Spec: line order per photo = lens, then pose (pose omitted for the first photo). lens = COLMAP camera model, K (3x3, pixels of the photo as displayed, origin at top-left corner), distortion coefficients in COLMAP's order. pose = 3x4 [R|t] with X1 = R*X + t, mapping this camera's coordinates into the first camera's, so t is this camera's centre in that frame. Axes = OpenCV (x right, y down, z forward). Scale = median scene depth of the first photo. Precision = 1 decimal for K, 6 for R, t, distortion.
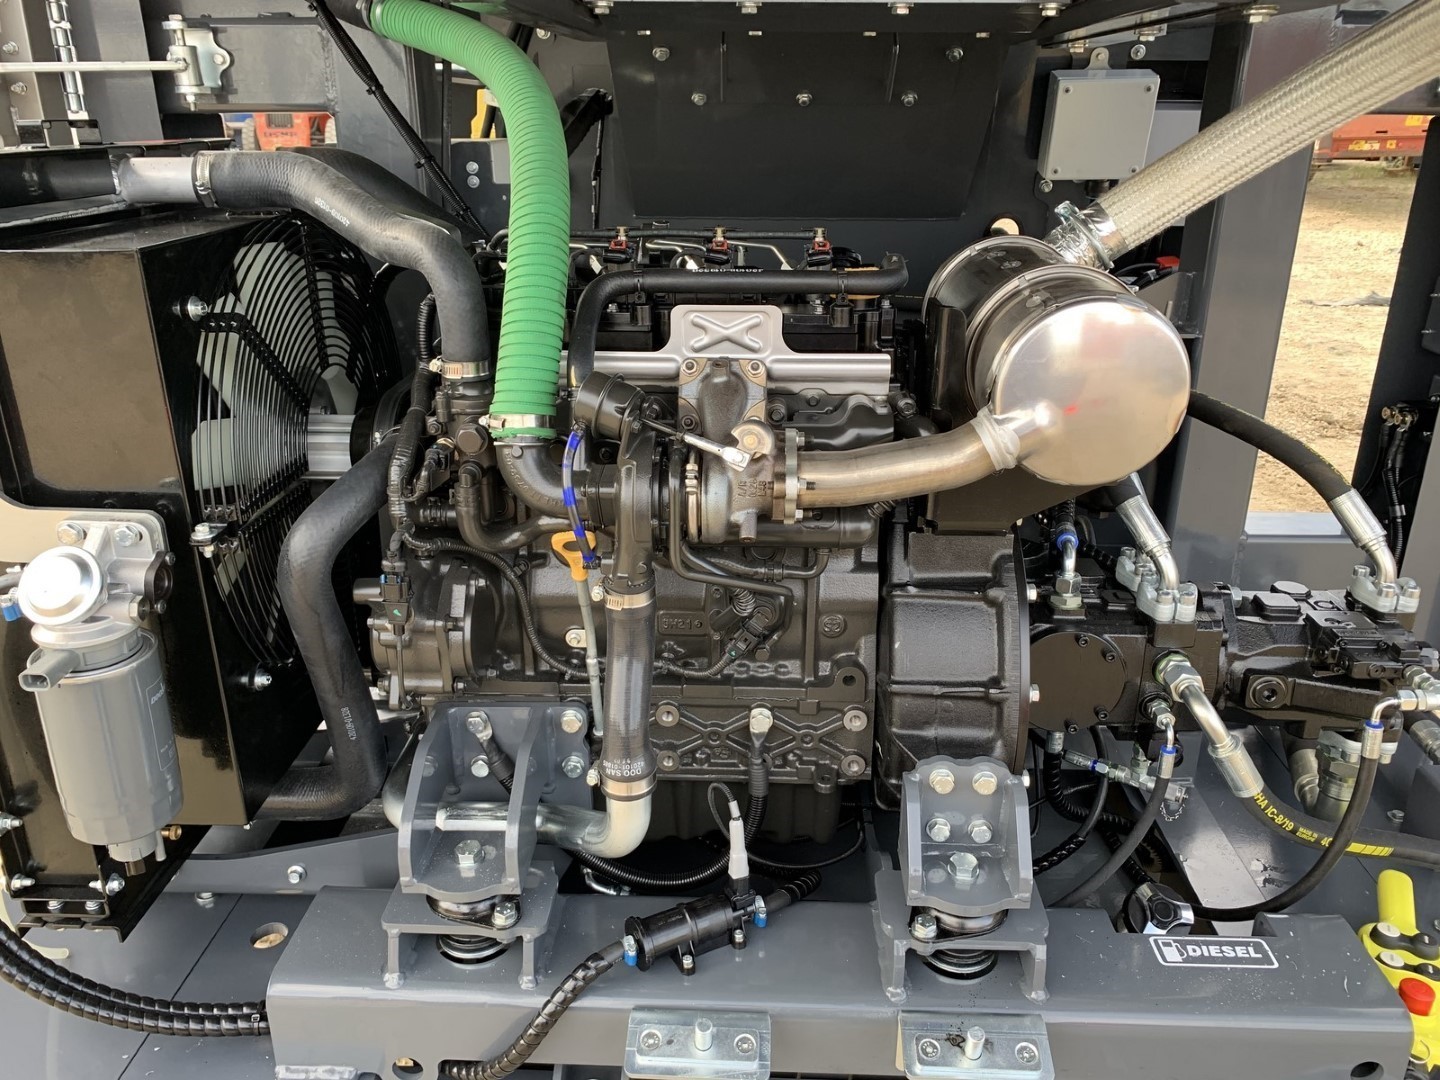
lens RADIAL K [[1098.2, 0, 720.0], [0, 1098.2, 540.0], [0, 0, 1]] dist [0.007972, -0.002509]
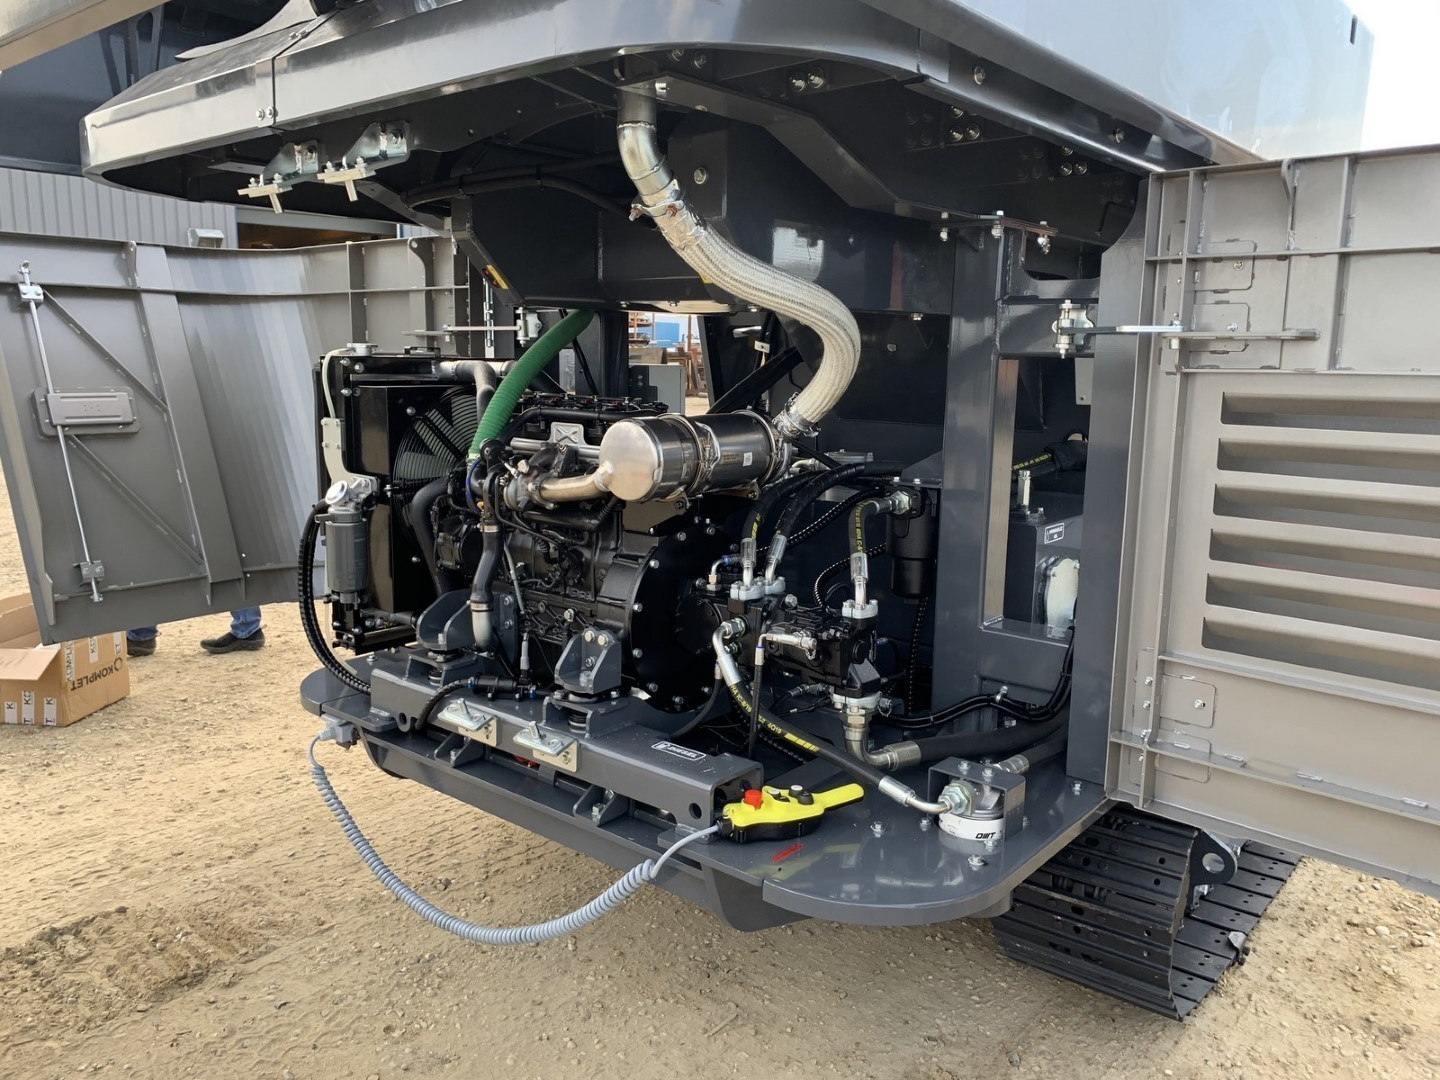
lens RADIAL K [[1098.2, 0, 720.0], [0, 1098.2, 540.0], [0, 0, 1]] dist [0.007972, -0.002509]
pose [[0.797715, 0.114889, -0.591989, 1.672259], [-0.235468, 0.963096, -0.130387, 0.257584], [0.555162, 0.243406, 0.795329, -0.634006]]
